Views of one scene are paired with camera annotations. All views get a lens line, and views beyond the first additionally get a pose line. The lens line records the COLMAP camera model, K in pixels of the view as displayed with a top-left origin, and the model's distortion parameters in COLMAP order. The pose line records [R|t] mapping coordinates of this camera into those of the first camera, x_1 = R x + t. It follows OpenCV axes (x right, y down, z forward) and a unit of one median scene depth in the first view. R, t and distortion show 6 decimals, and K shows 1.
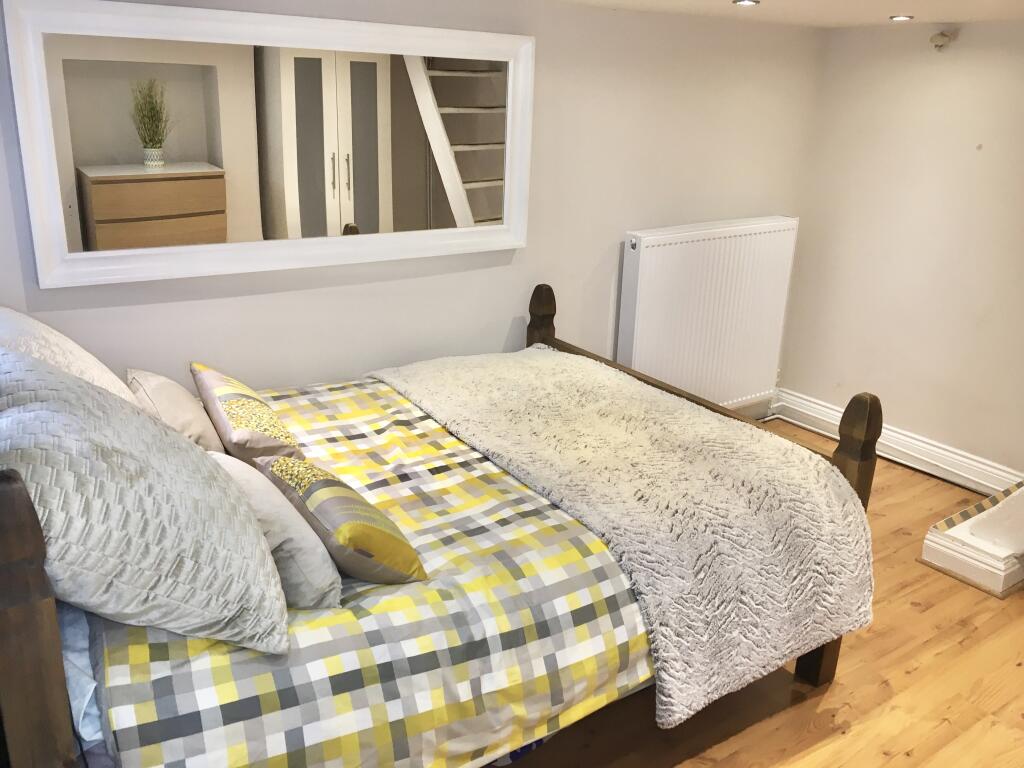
lens RADIAL K [[924.8, 0, 512.0], [0, 924.8, 384.0], [0, 0, 1]] dist [0.011684, 0.003812]
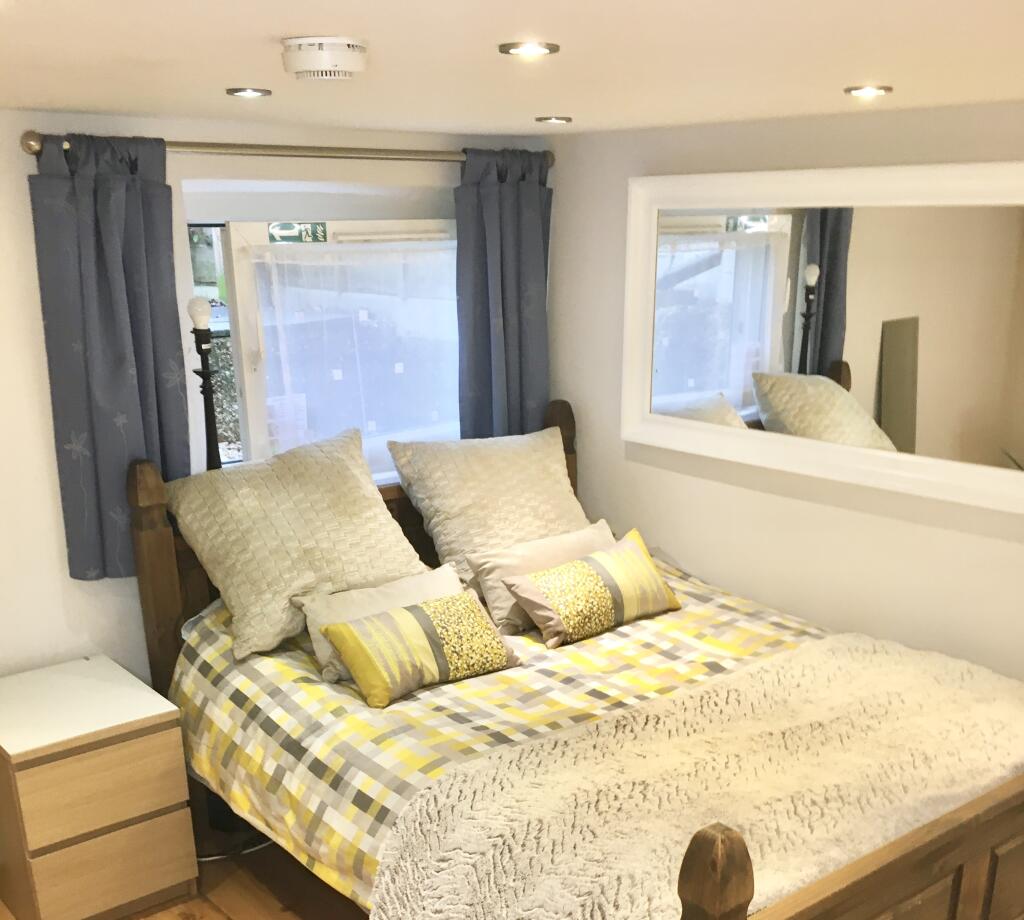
lens RADIAL K [[1234.2, 0, 512.0], [0, 1234.2, 460.0], [0, 0, 1]] dist [-0.020655, -0.037953]
pose [[0.036837, 0.158563, -0.986662, 1.238298], [-0.294709, 0.945144, 0.140888, -0.311717], [0.954877, 0.285589, 0.081546, 0.860804]]
